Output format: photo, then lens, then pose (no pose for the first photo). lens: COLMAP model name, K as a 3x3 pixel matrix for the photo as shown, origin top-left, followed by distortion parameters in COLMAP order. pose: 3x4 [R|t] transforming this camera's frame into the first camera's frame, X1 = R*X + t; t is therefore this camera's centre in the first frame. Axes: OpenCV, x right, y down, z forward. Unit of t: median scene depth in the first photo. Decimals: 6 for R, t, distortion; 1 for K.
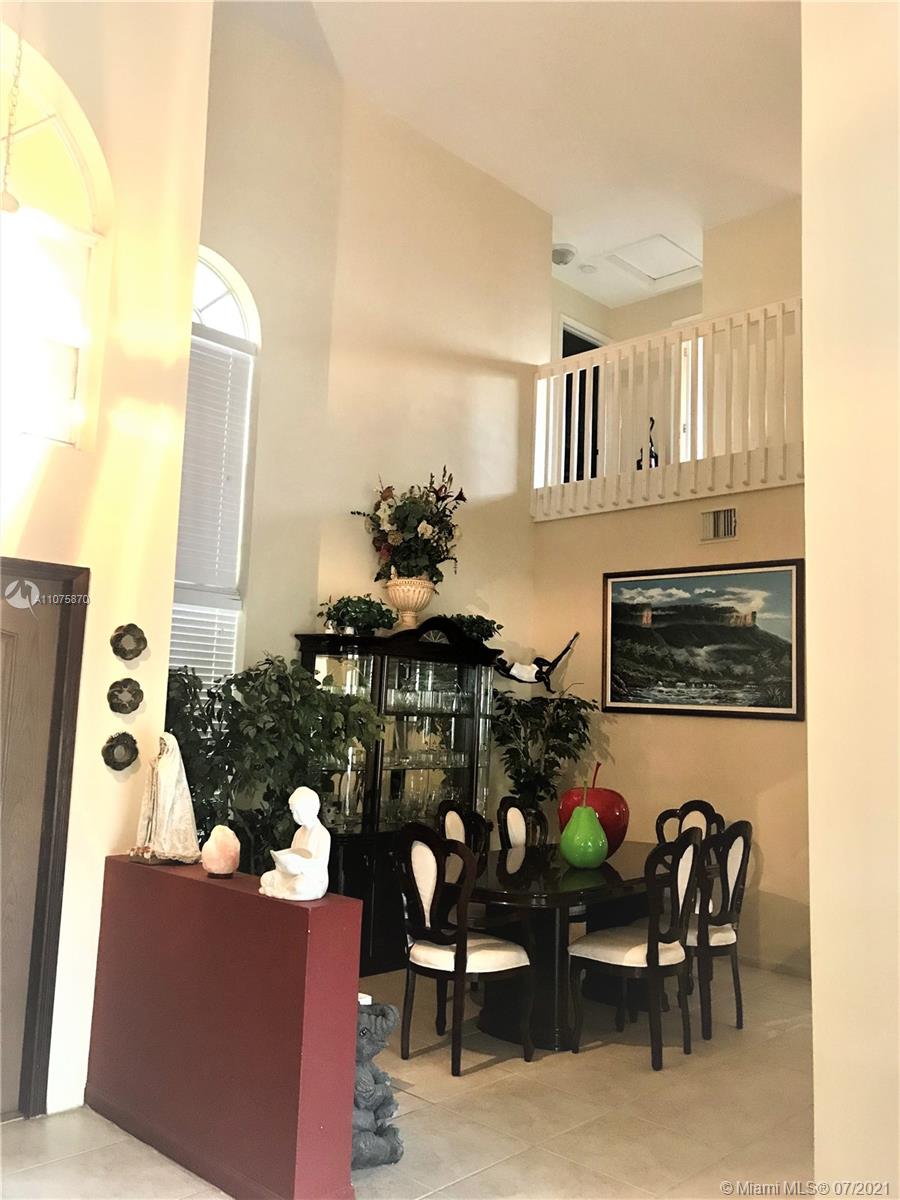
lens RADIAL K [[992.3, 0, 449.1], [0, 992.3, 588.7], [0, 0, 1]] dist [0.015423, -0.009813]
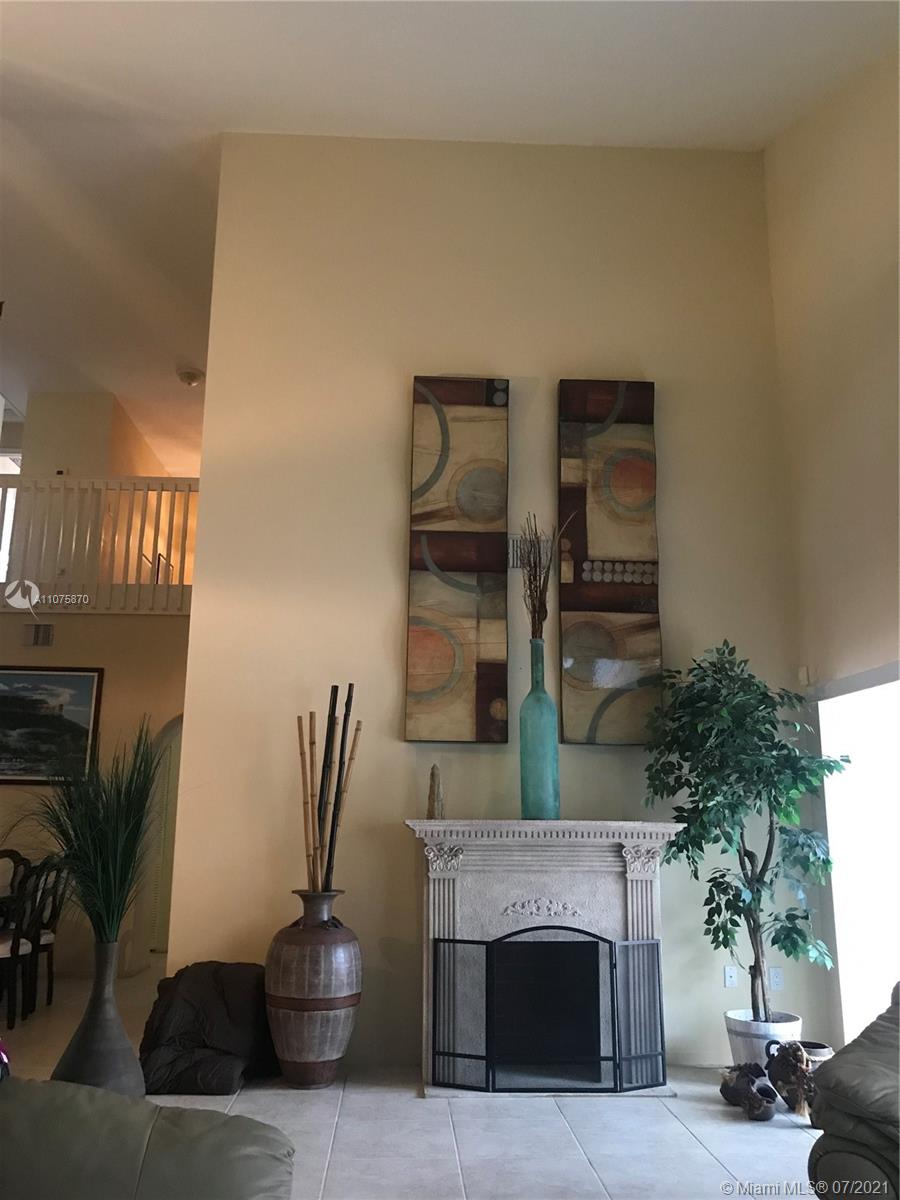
lens RADIAL K [[992.3, 0, 452.4], [0, 992.3, 599.1], [0, 0, 1]] dist [0.015423, -0.009813]
pose [[0.687493, 0.130031, 0.714455, -0.294117], [-0.077391, 0.991355, -0.105957, -0.015590], [-0.722056, 0.017552, 0.691612, -0.292868]]
